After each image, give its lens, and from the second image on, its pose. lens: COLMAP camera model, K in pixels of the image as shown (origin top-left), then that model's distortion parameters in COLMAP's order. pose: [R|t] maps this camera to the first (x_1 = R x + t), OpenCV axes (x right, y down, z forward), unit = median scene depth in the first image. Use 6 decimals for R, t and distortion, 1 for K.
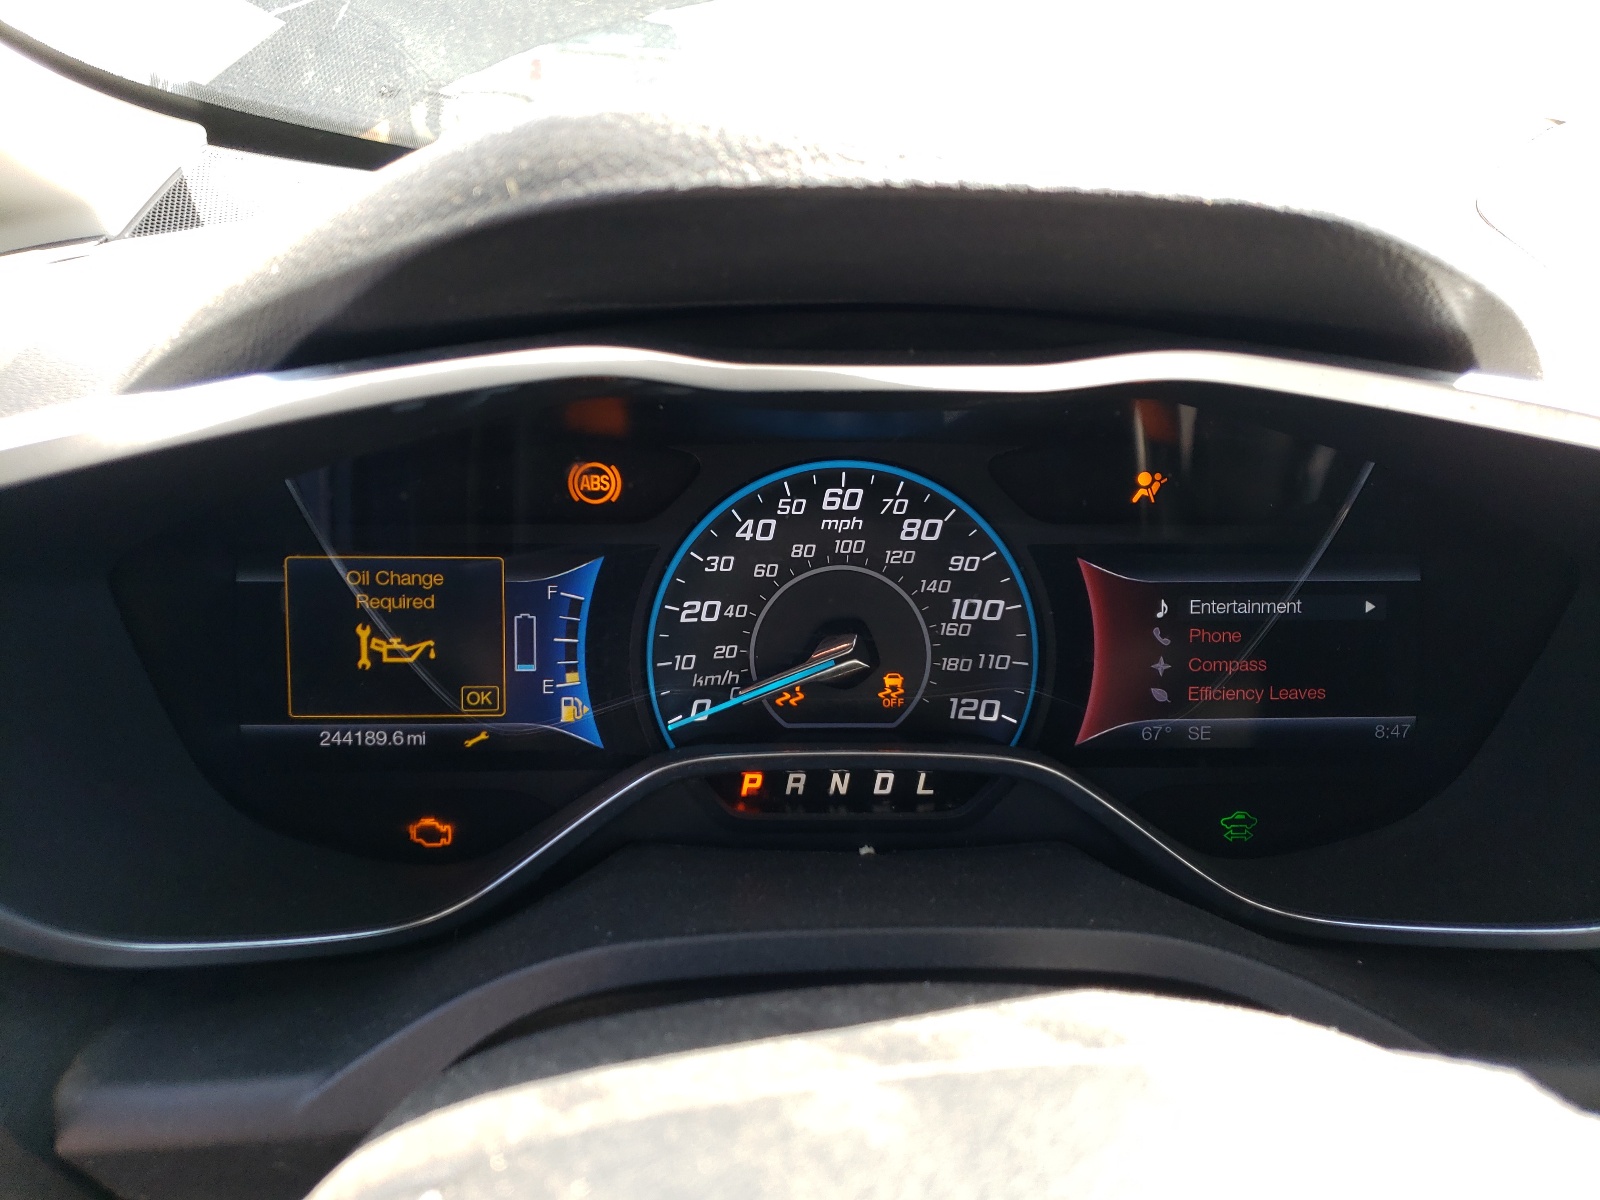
lens RADIAL K [[1217.9, 0, 799.4], [0, 1217.9, 598.7], [0, 0, 1]] dist [0.000920, 0.000346]
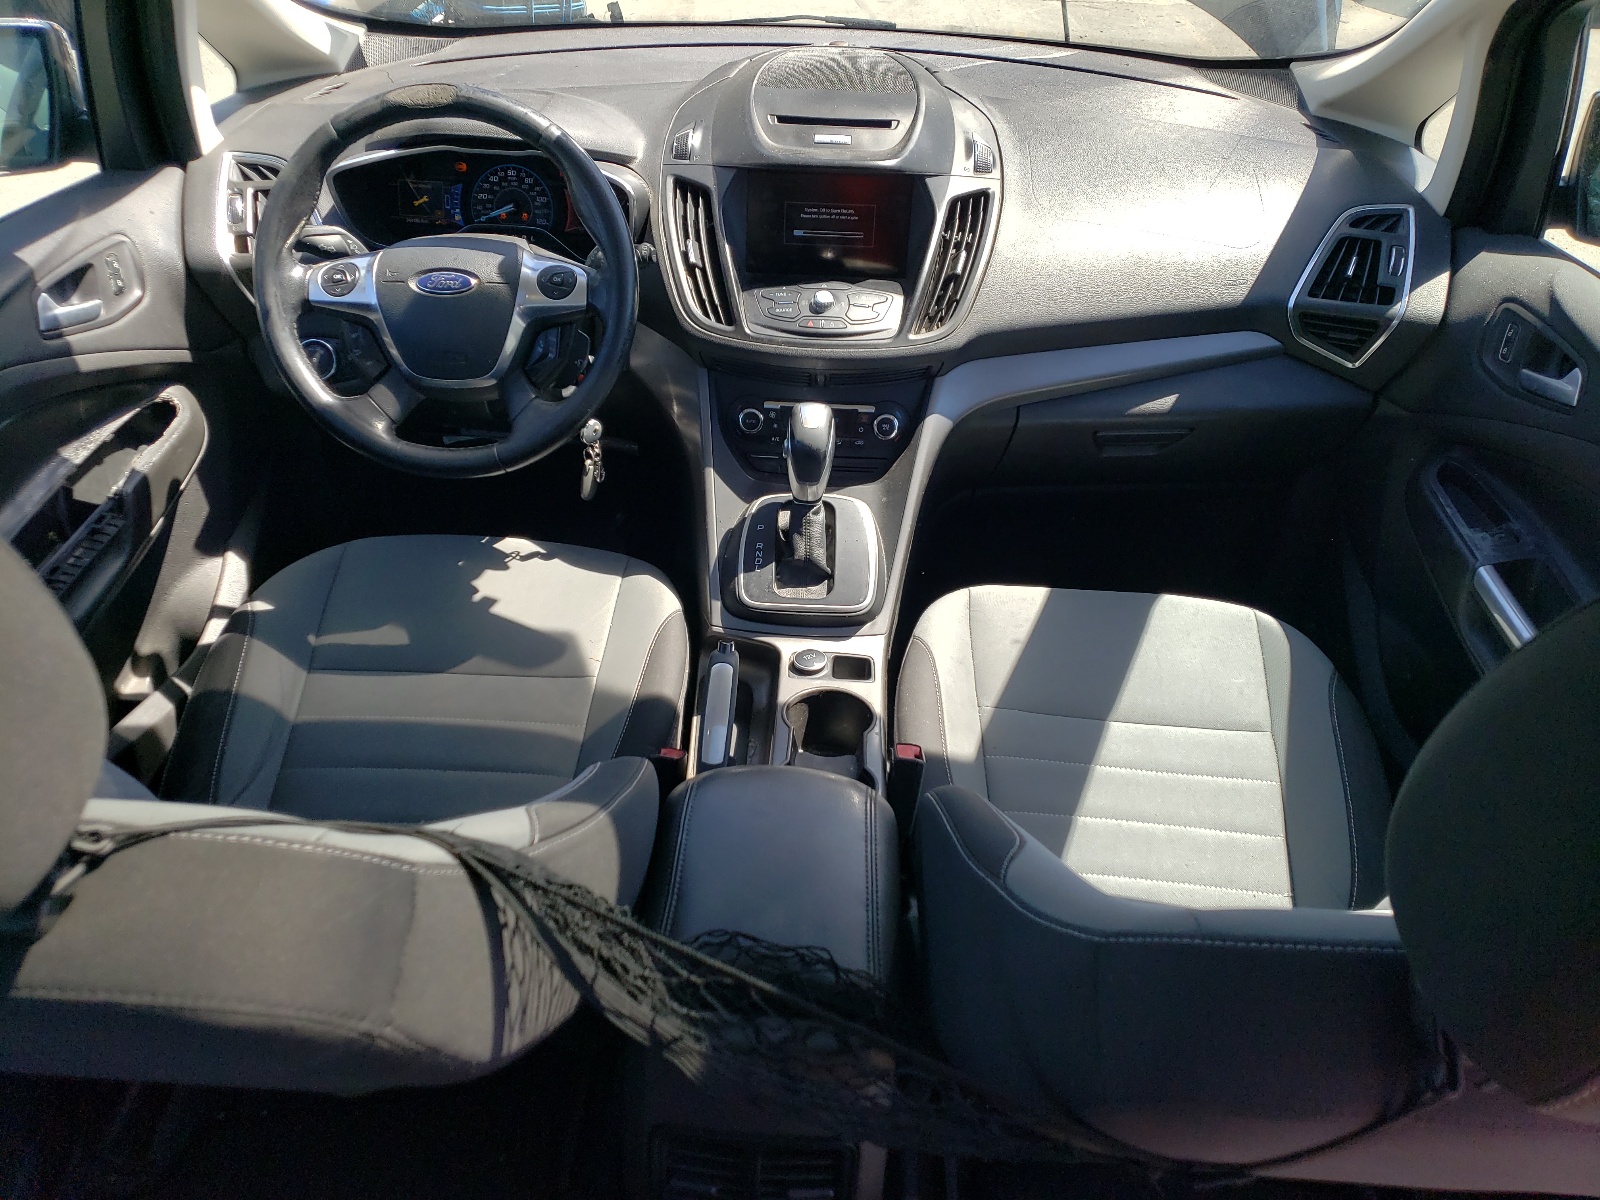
lens RADIAL K [[1217.9, 0, 799.8], [0, 1217.9, 599.3], [0, 0, 1]] dist [0.000920, 0.000346]
pose [[0.993934, 0.076307, -0.079195, 1.627821], [-0.052165, 0.961072, 0.271328, 0.165388], [0.096816, -0.265551, 0.959223, -3.813560]]
